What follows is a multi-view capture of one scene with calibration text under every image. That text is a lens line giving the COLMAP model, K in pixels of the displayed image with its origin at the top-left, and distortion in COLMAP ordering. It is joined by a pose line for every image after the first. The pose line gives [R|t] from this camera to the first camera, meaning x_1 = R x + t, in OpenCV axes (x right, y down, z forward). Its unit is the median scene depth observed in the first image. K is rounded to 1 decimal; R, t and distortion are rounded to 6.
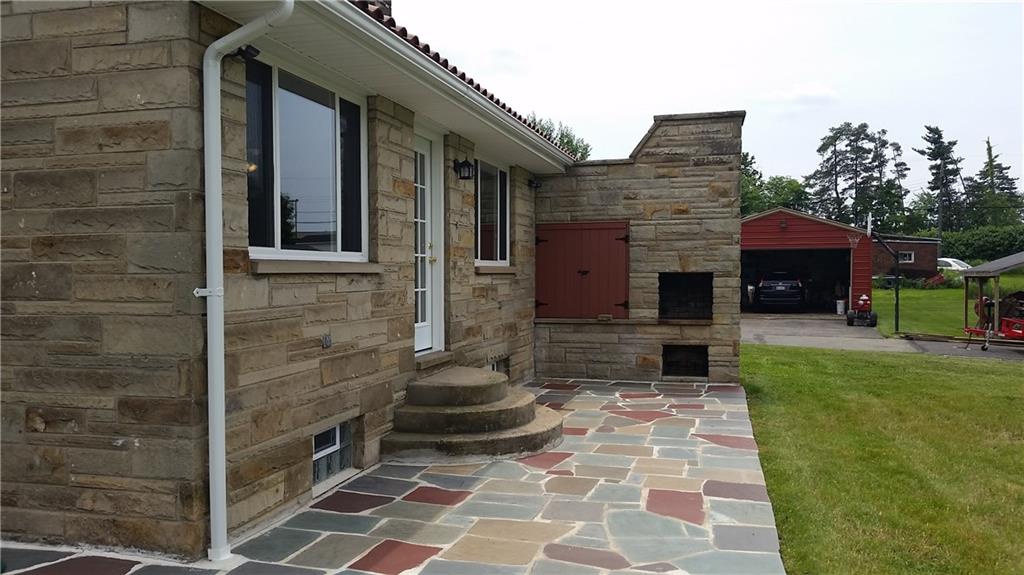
lens RADIAL K [[808.6, 0, 509.1], [0, 808.6, 286.5], [0, 0, 1]] dist [0.032713, -0.037233]
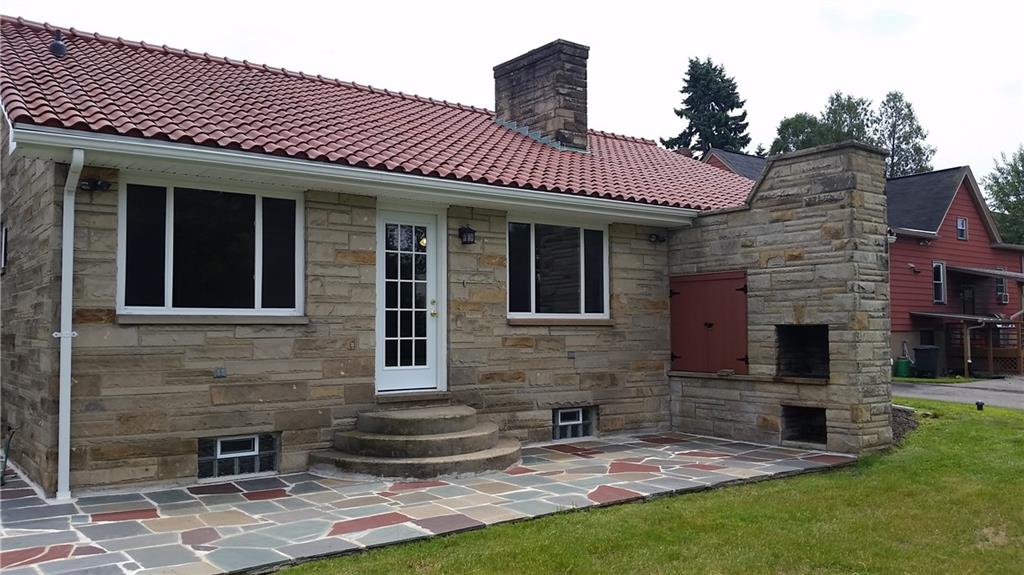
lens RADIAL K [[808.6, 0, 509.7], [0, 808.6, 286.8], [0, 0, 1]] dist [0.032713, -0.037233]
pose [[0.793648, -0.030537, -0.607610, 0.512651], [-0.011139, 0.997843, -0.064699, 0.002305], [0.608275, 0.058116, 0.791596, 0.089778]]
